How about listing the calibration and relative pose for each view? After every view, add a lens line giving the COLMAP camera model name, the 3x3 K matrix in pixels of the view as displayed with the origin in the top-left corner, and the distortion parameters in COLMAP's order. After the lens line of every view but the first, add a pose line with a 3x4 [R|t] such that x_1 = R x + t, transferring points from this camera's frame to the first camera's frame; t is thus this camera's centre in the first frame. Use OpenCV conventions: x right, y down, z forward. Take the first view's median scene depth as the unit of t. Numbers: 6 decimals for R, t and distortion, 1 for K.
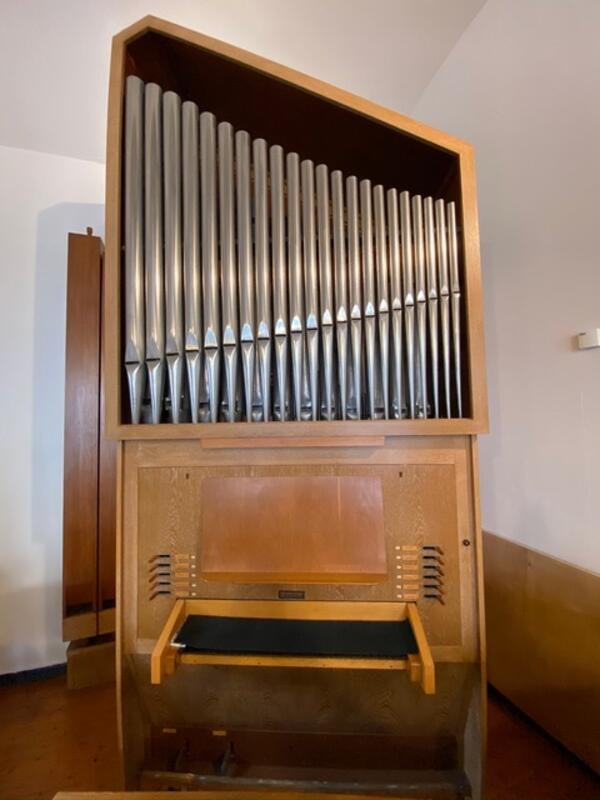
lens RADIAL K [[321.9, 0, 299.0], [0, 321.9, 403.3], [0, 0, 1]] dist [-0.004122, -0.000780]
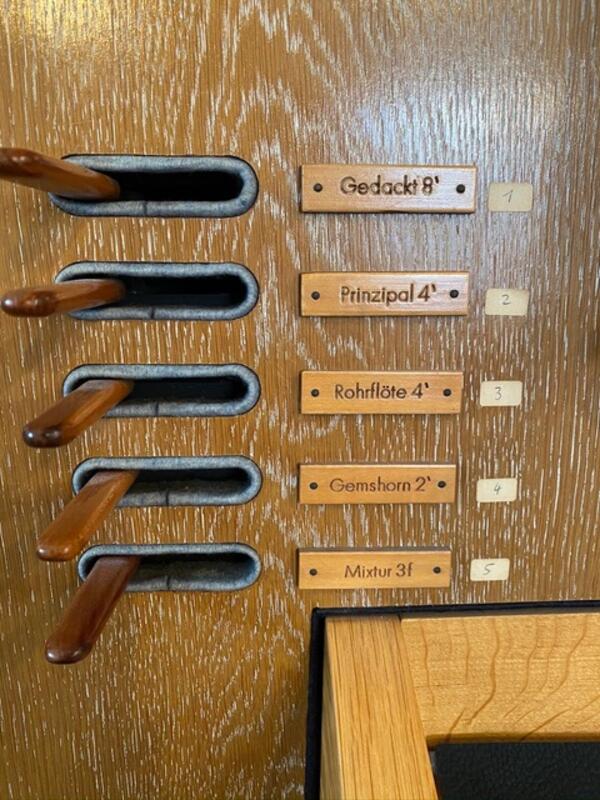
lens RADIAL K [[609.8, 0, 297.7], [0, 609.8, 405.5], [0, 0, 1]] dist [-0.000678, -0.003739]
pose [[0.993623, -0.001116, 0.112750, -0.402111], [-0.029100, 0.963540, 0.265979, 0.484753], [-0.108936, -0.267564, 0.957362, 0.819552]]
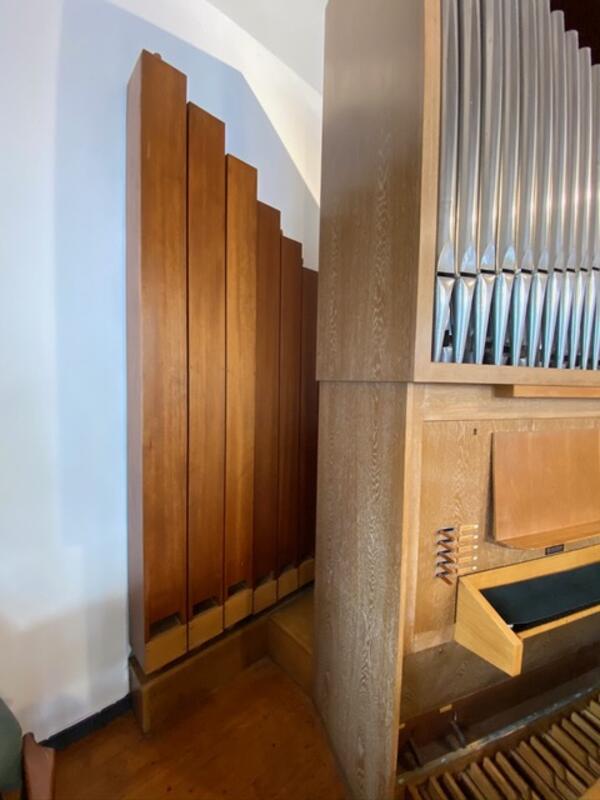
lens RADIAL K [[321.9, 0, 299.8], [0, 321.9, 398.9], [0, 0, 1]] dist [-0.004122, -0.000780]
pose [[0.922411, 0.022361, 0.385562, -1.071056], [-0.058368, 0.994927, 0.081937, 0.104339], [-0.381773, -0.098084, 0.919037, 0.431380]]
